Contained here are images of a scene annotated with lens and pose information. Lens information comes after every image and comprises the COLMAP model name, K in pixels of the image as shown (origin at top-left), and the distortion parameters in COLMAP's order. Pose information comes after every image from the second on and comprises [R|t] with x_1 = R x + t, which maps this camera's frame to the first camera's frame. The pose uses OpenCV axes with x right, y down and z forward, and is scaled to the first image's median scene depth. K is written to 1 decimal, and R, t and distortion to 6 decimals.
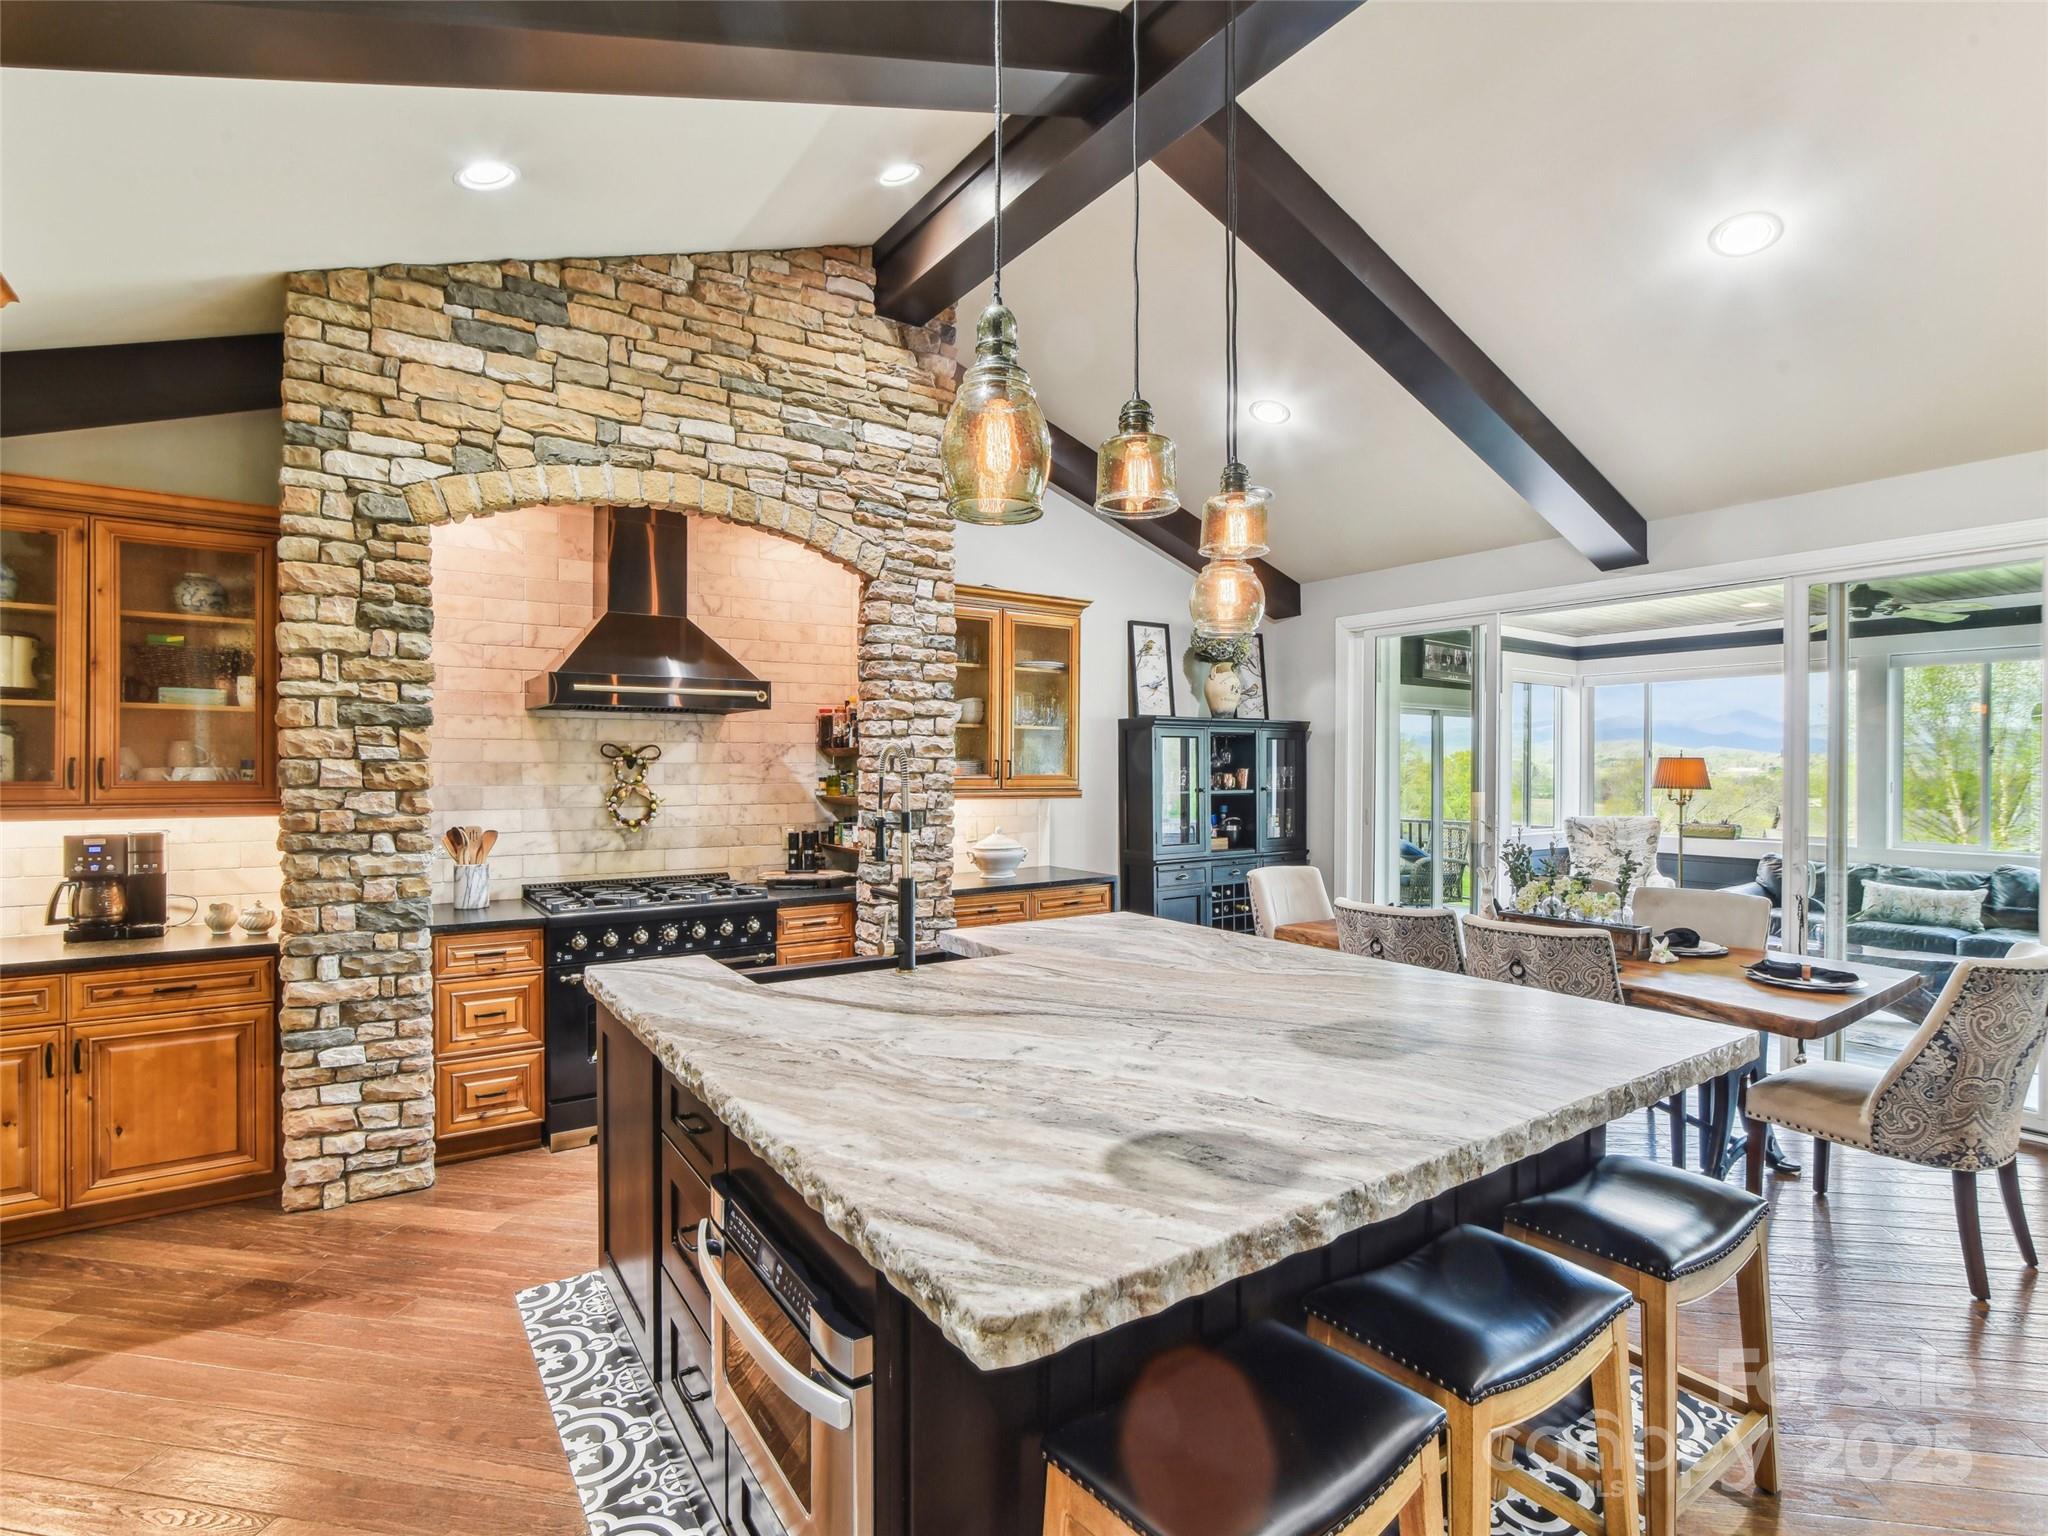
lens RADIAL K [[1004.4, 0, 1033.2], [0, 1004.4, 769.3], [0, 0, 1]] dist [-0.046491, 0.020797]
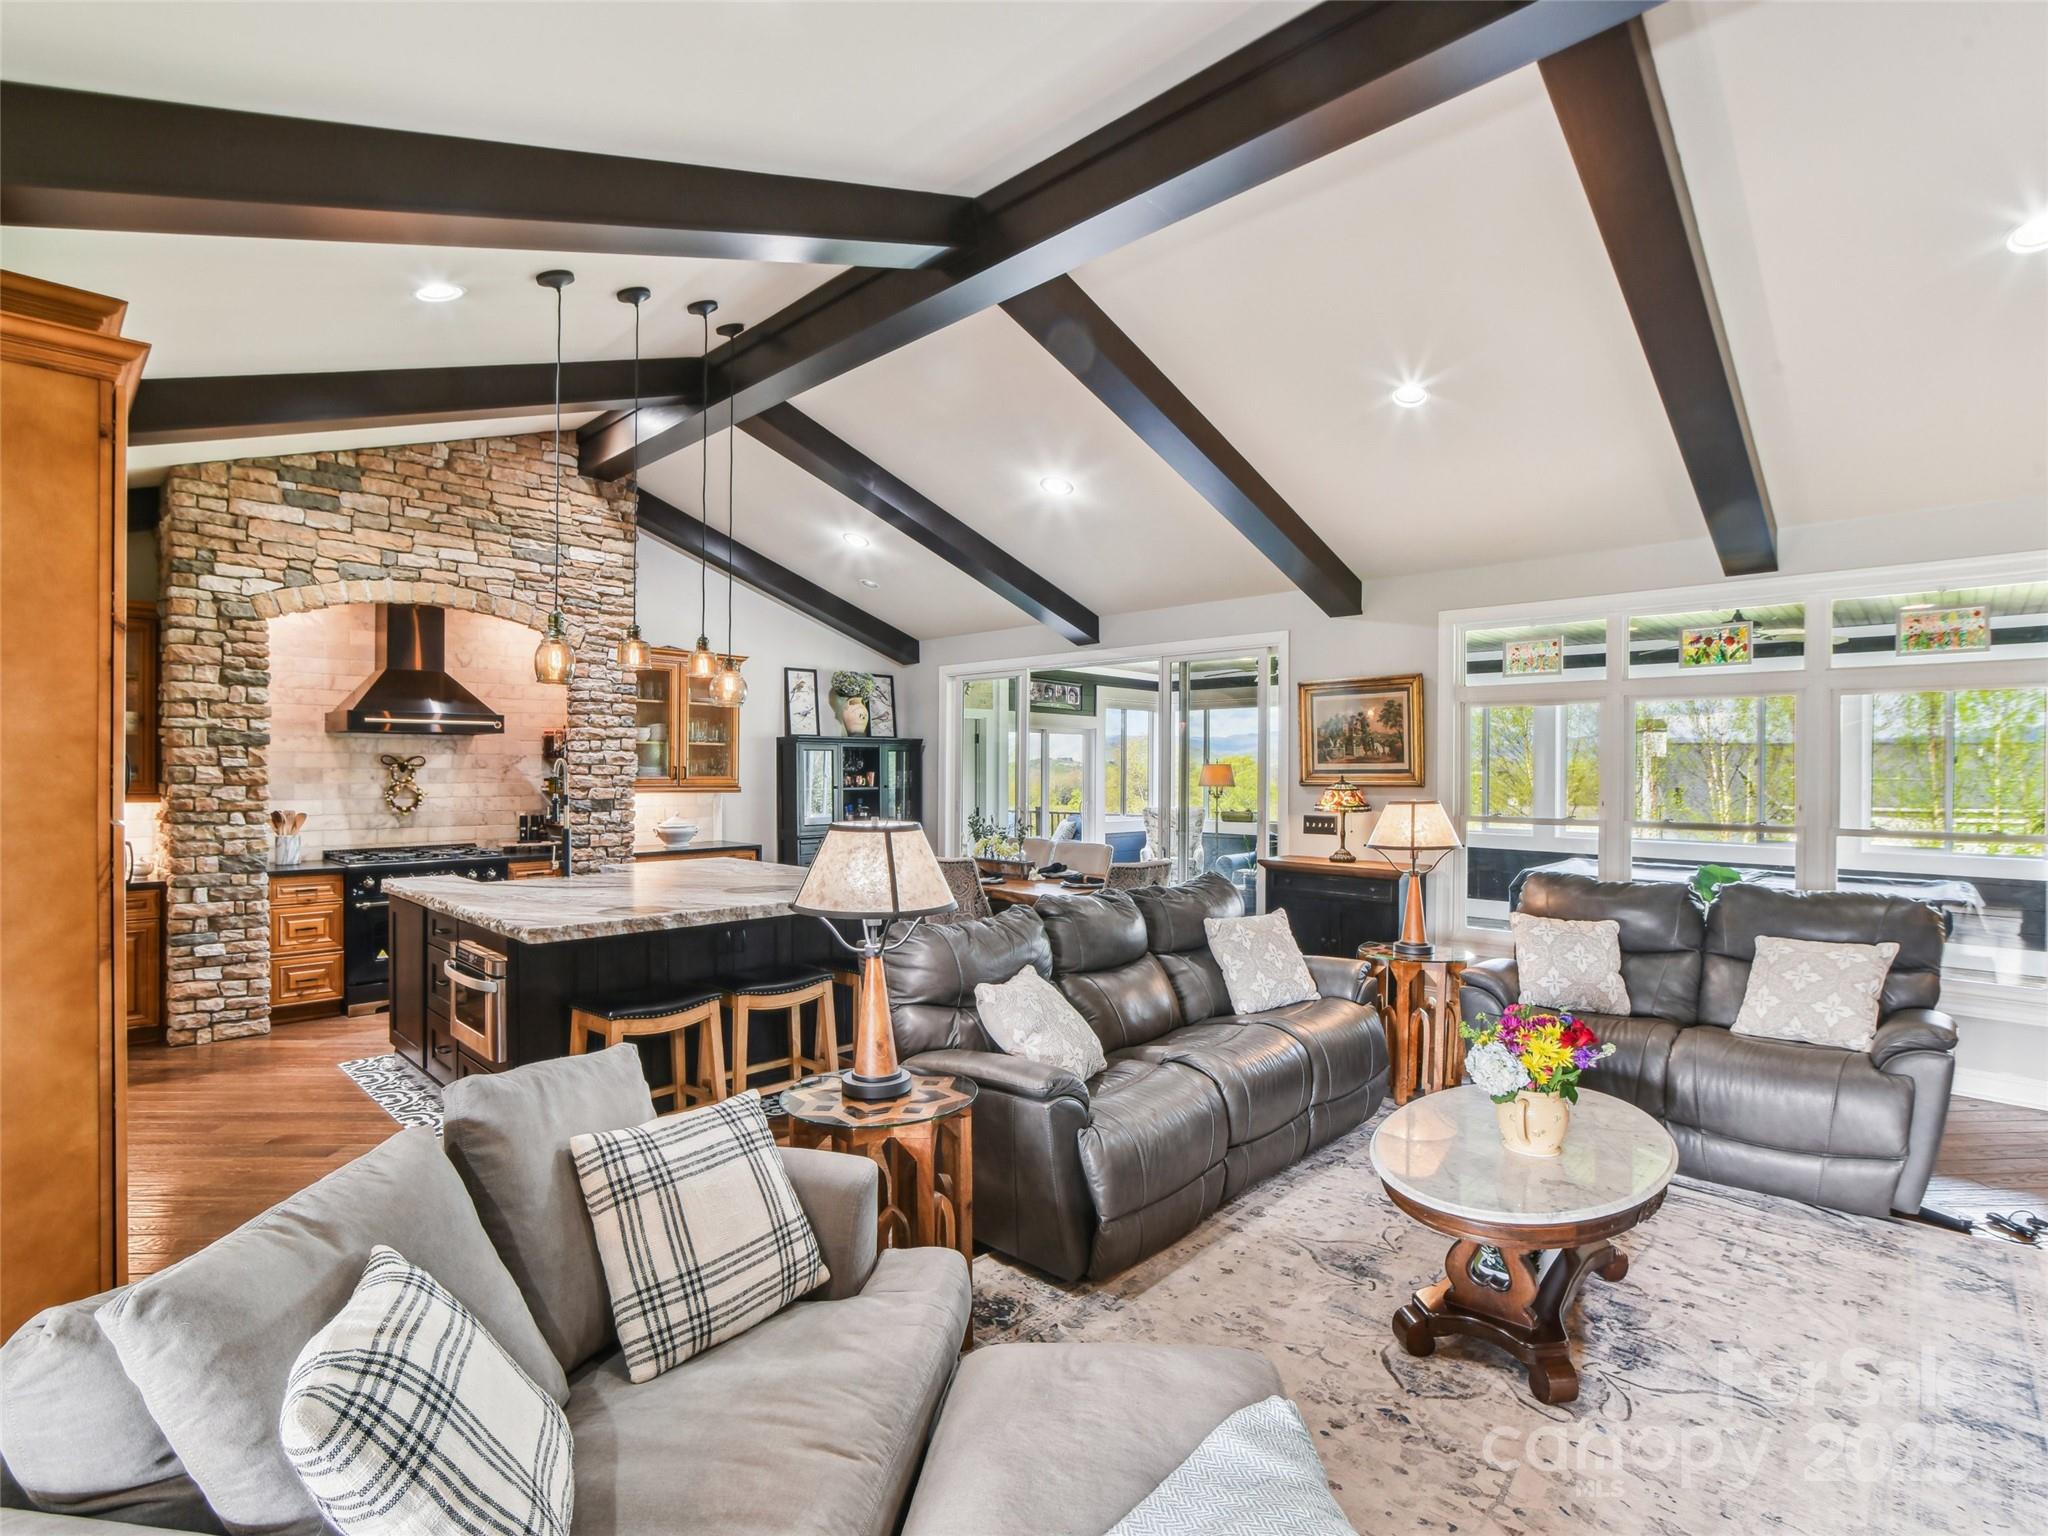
lens RADIAL K [[993.3, 0, 1030.4], [0, 993.3, 771.1], [0, 0, 1]] dist [-0.035310, 0.014382]
pose [[0.980225, 0.000016, 0.197888, 0.250714], [0.000437, 0.999997, -0.002247, 0.001802], [-0.197888, 0.002289, 0.980222, -0.694937]]
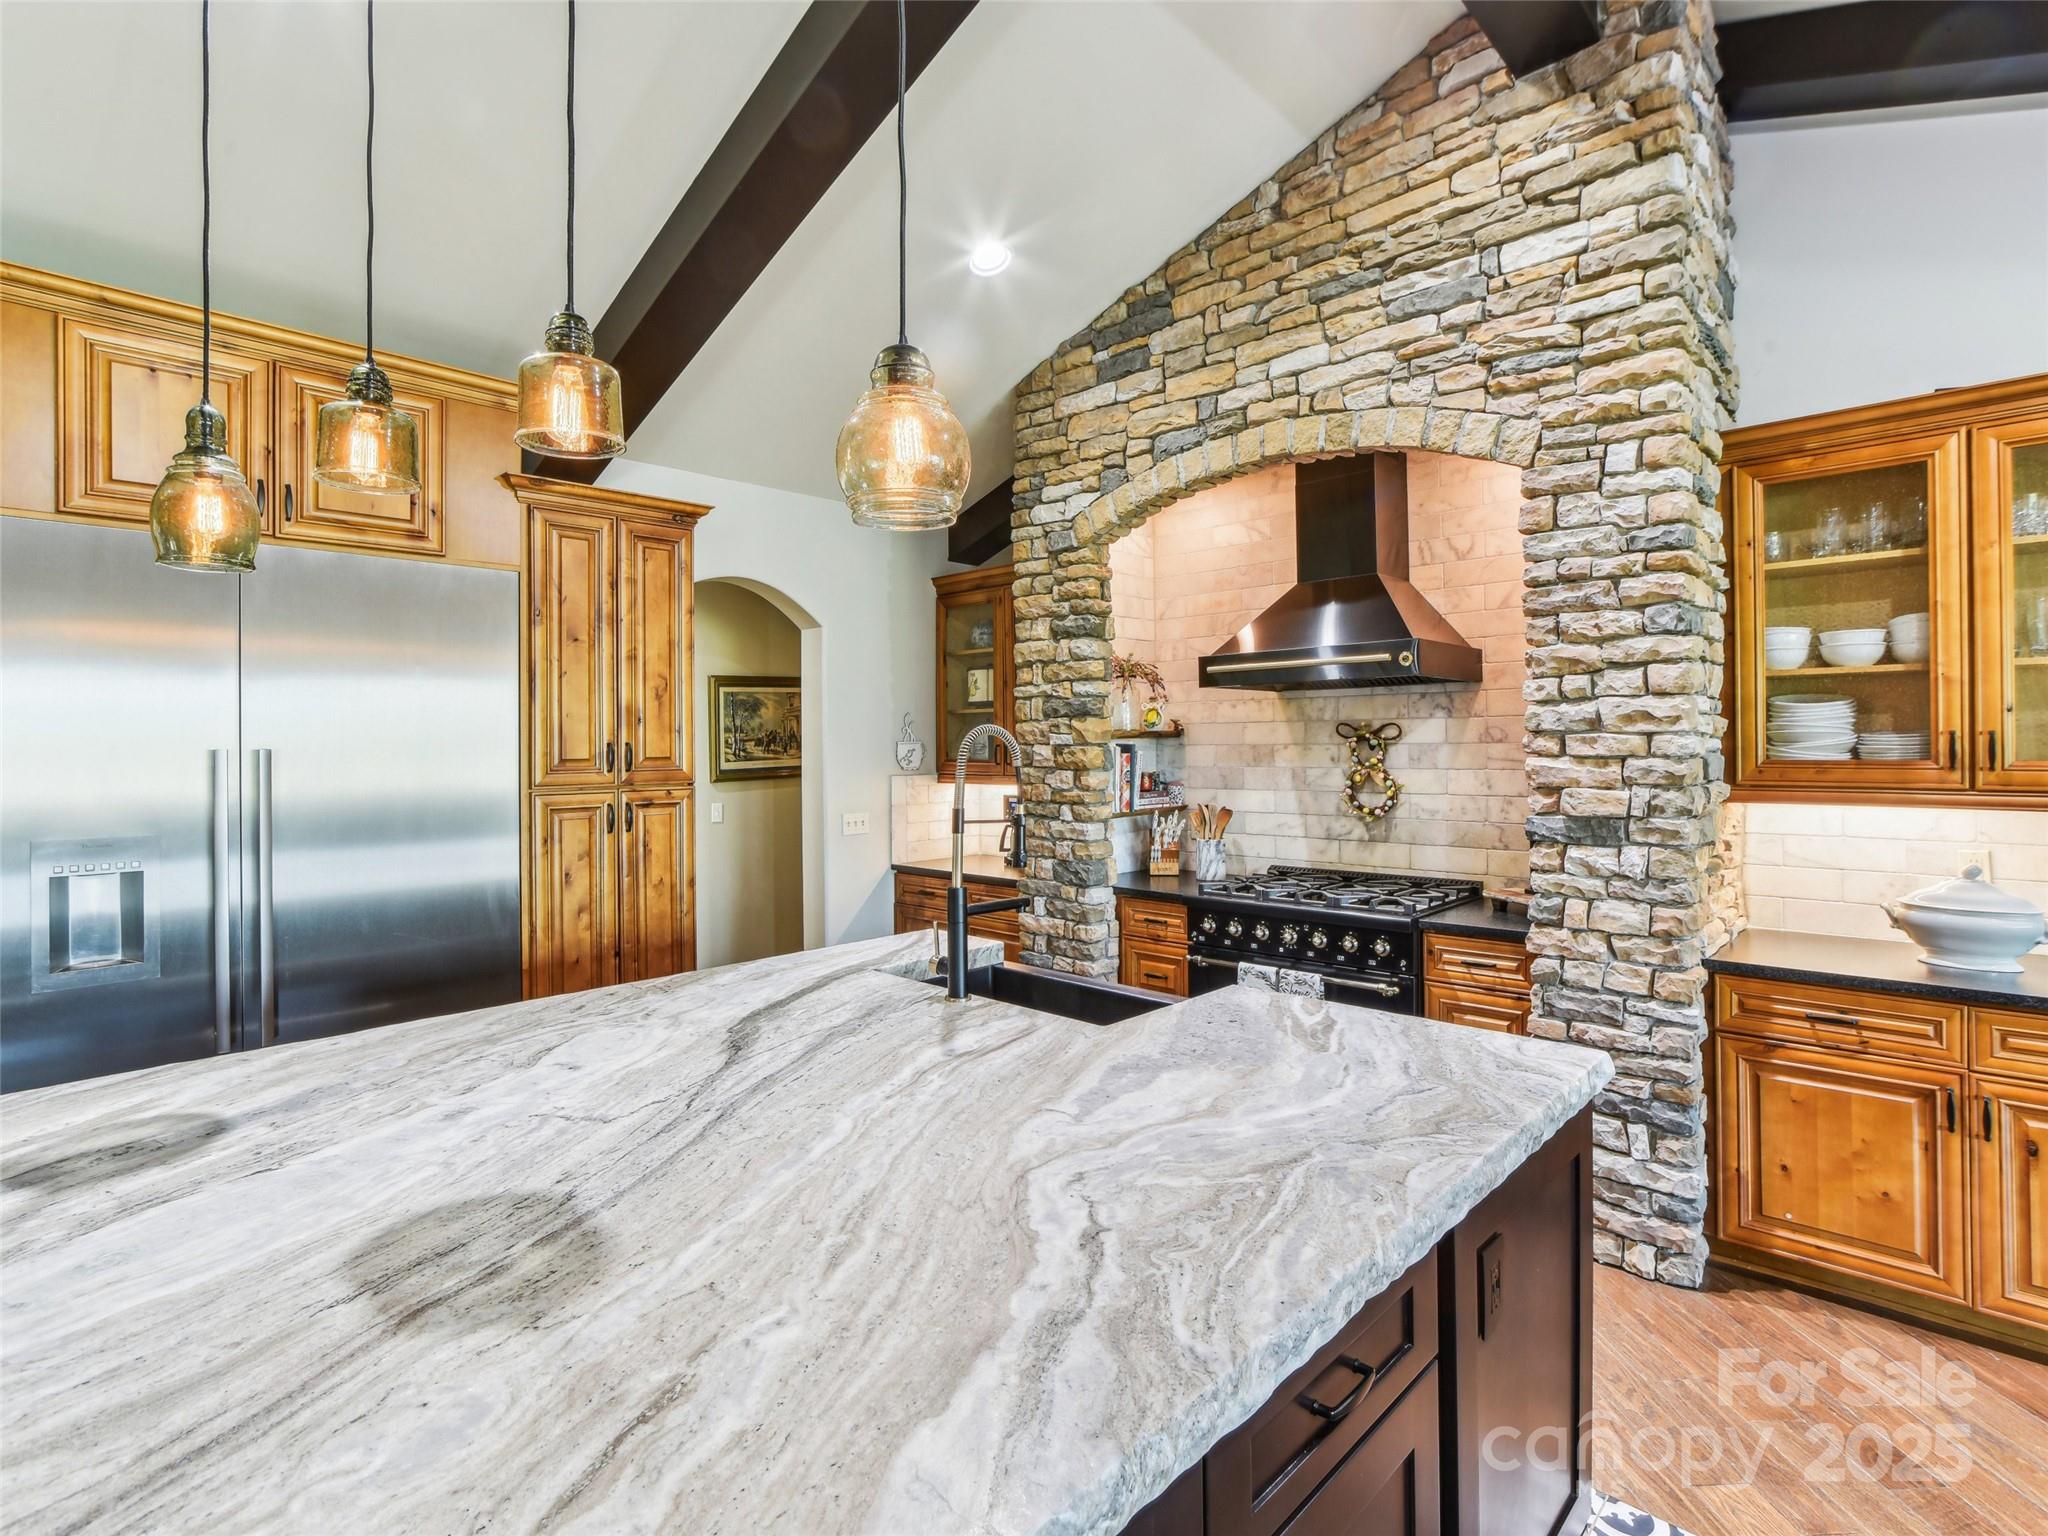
lens RADIAL K [[1001.2, 0, 1025.6], [0, 1001.2, 729.7], [0, 0, 1]] dist [-0.039701, 0.017594]
pose [[0.192388, -0.018884, -0.981137, 0.476080], [0.005942, 0.999819, -0.018078, -0.005139], [0.981301, -0.002352, 0.192465, 0.606776]]
